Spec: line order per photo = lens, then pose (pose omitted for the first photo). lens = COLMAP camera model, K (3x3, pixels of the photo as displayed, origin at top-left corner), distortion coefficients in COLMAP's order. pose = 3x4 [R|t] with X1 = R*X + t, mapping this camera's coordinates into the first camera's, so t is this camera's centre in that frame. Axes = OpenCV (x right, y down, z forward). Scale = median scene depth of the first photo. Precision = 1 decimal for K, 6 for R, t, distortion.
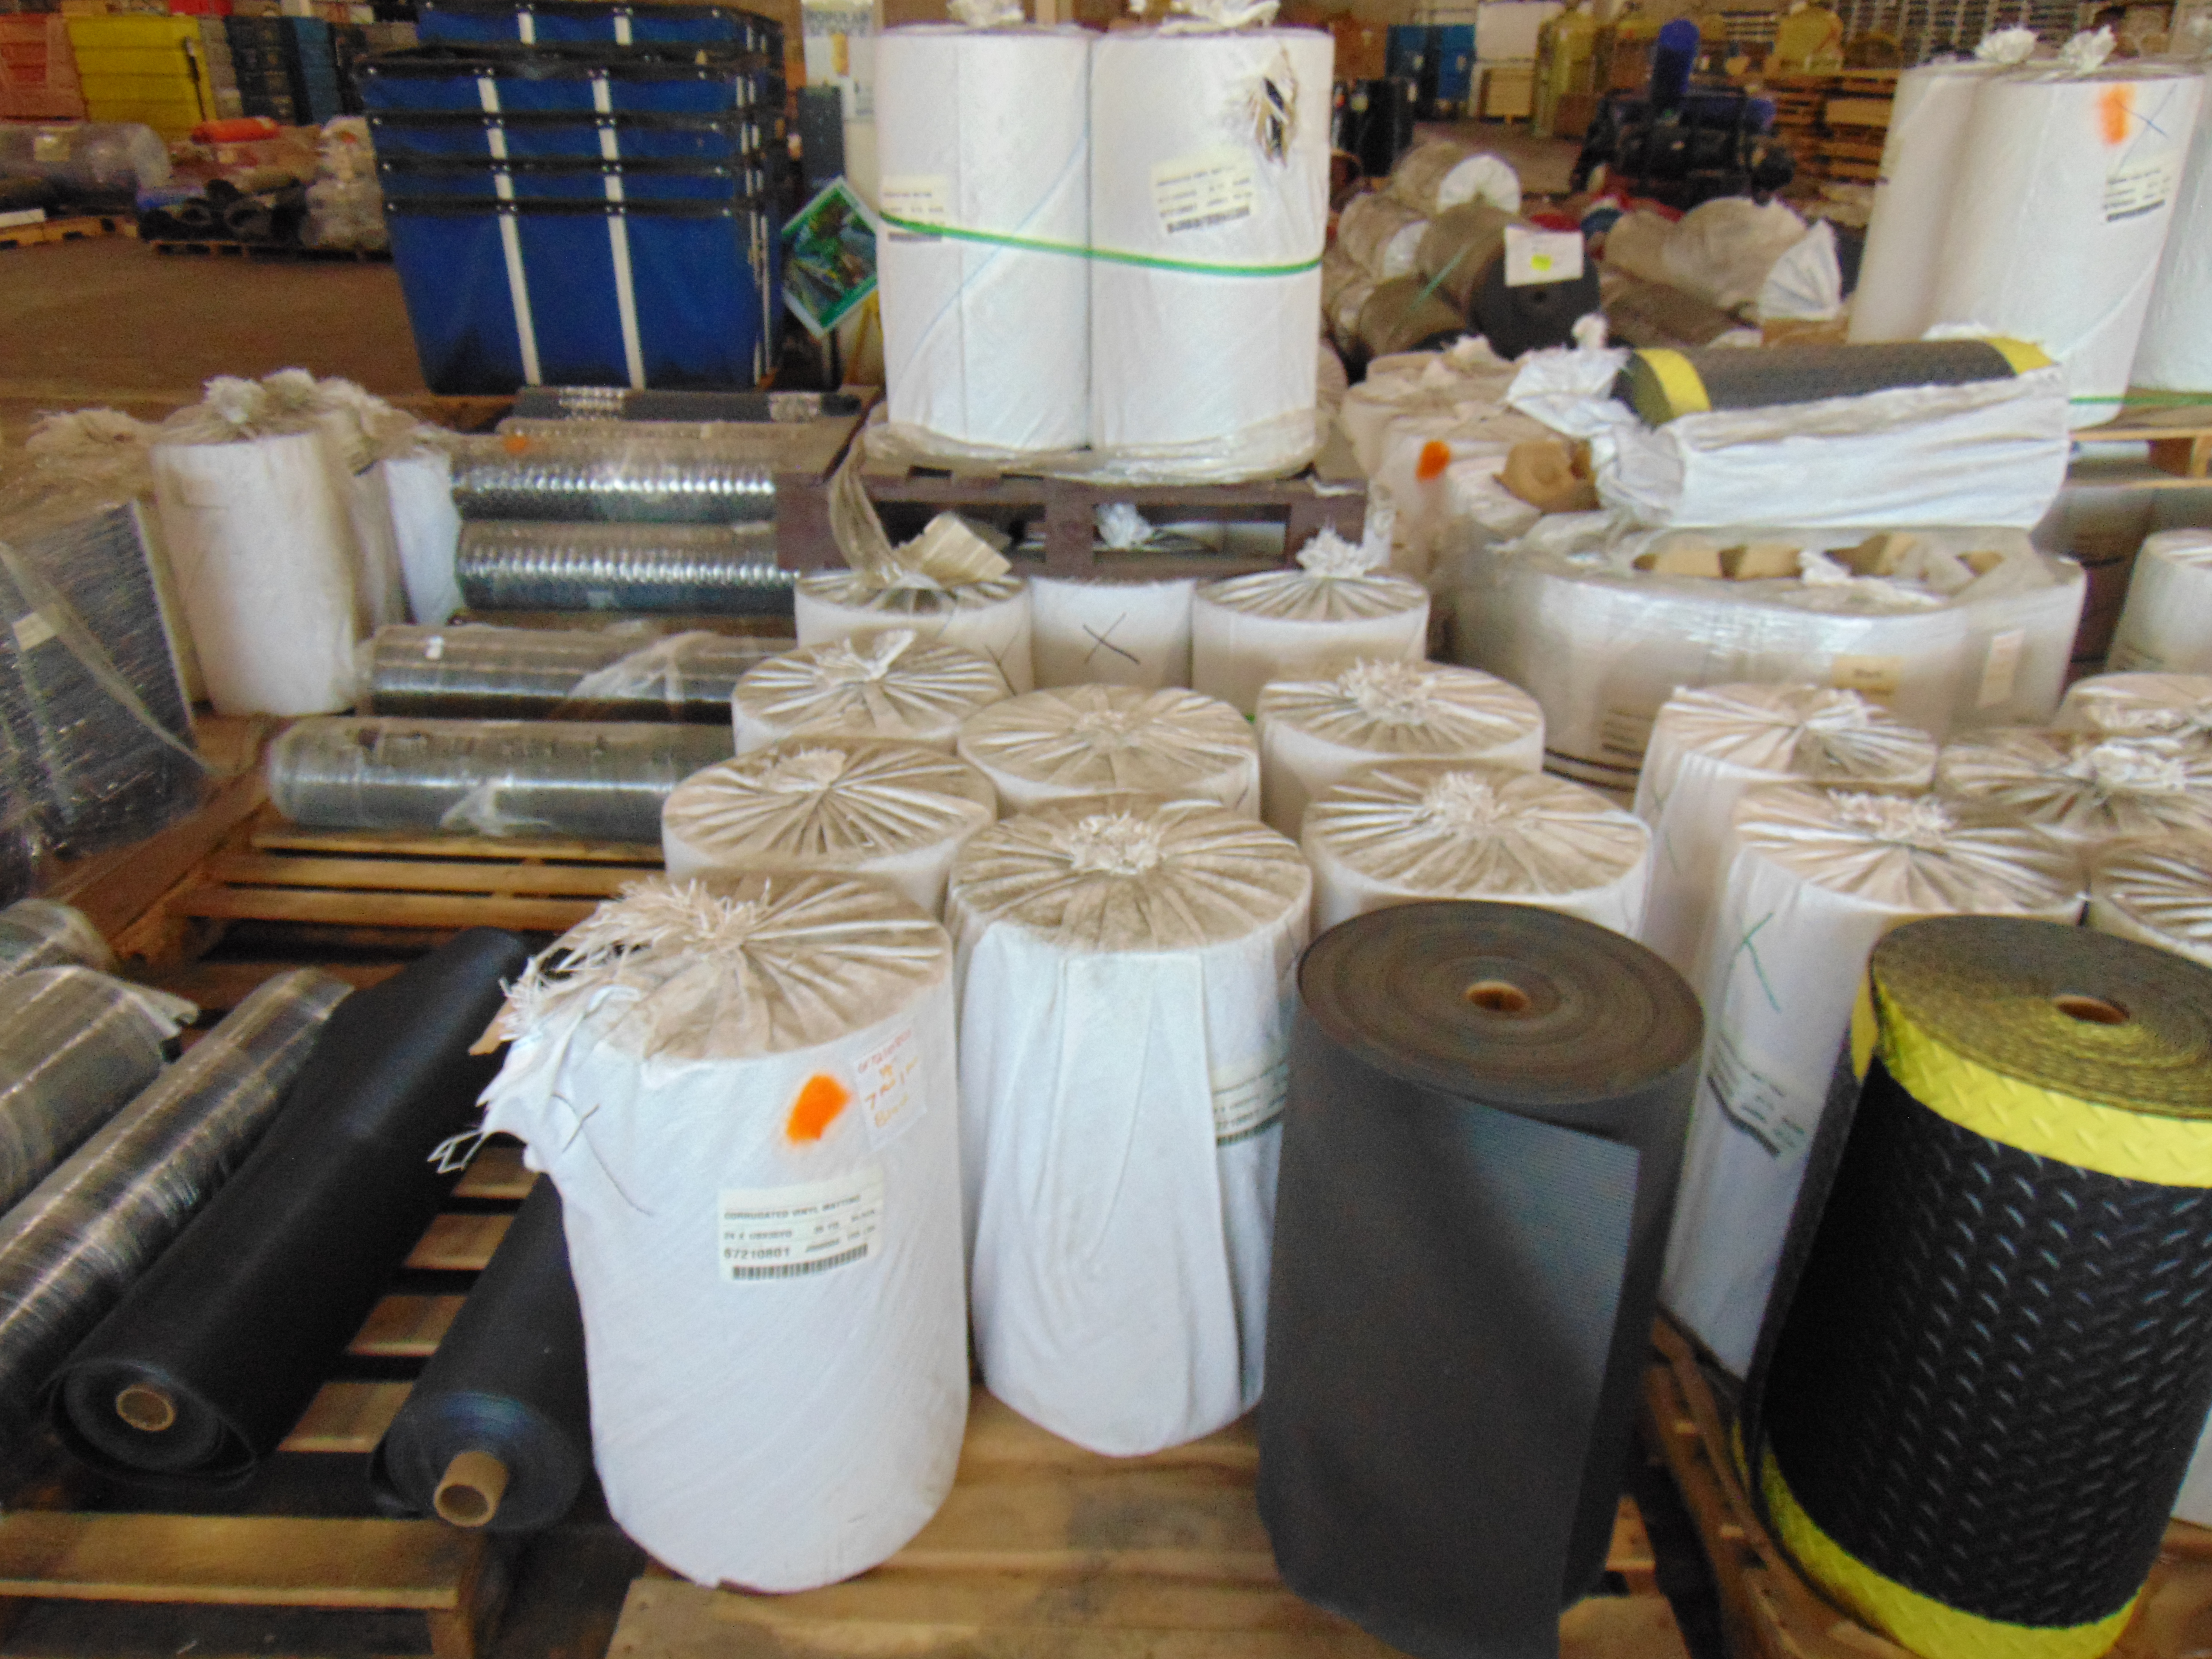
lens RADIAL K [[1645.5, 0, 1106.0], [0, 1645.5, 829.5], [0, 0, 1]] dist [-0.026749, 0.083249]
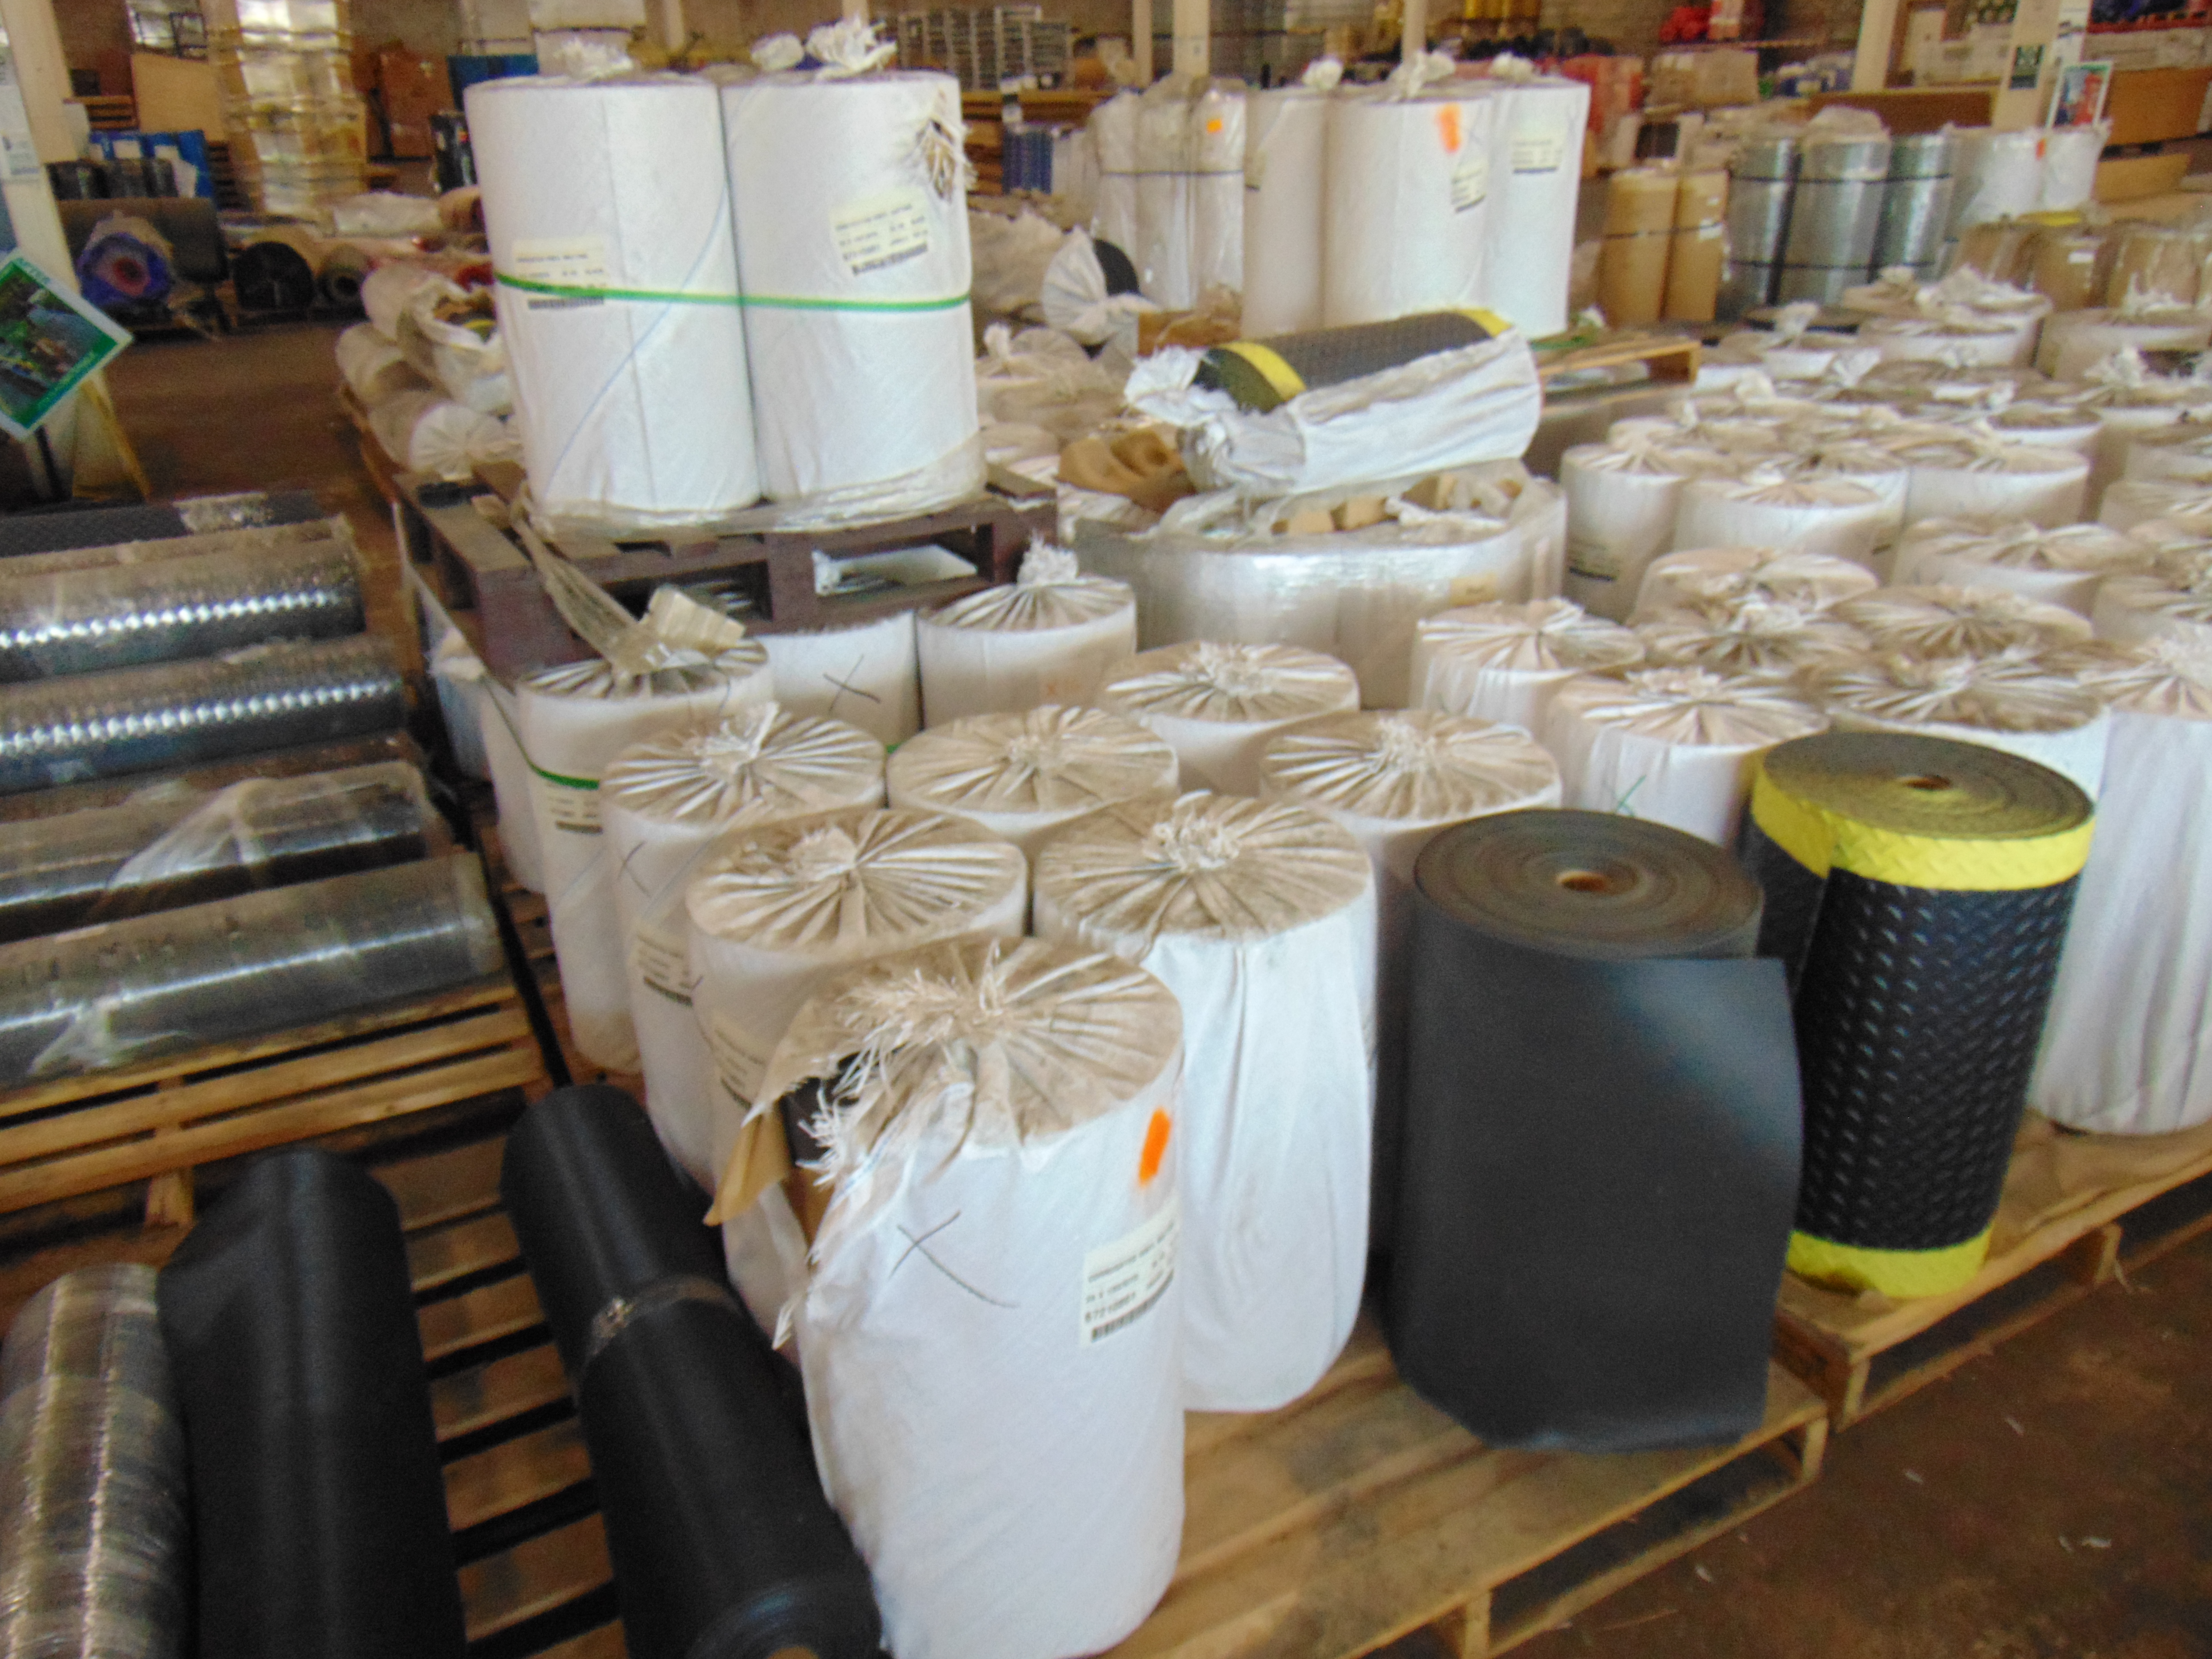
lens RADIAL K [[1633.4, 0, 1106.0], [0, 1633.4, 829.5], [0, 0, 1]] dist [-0.029139, 0.066483]
pose [[0.871889, -0.227503, 0.433649, -0.319596], [0.232273, 0.971710, 0.042778, -0.037029], [-0.431113, 0.063427, 0.900066, 0.051026]]
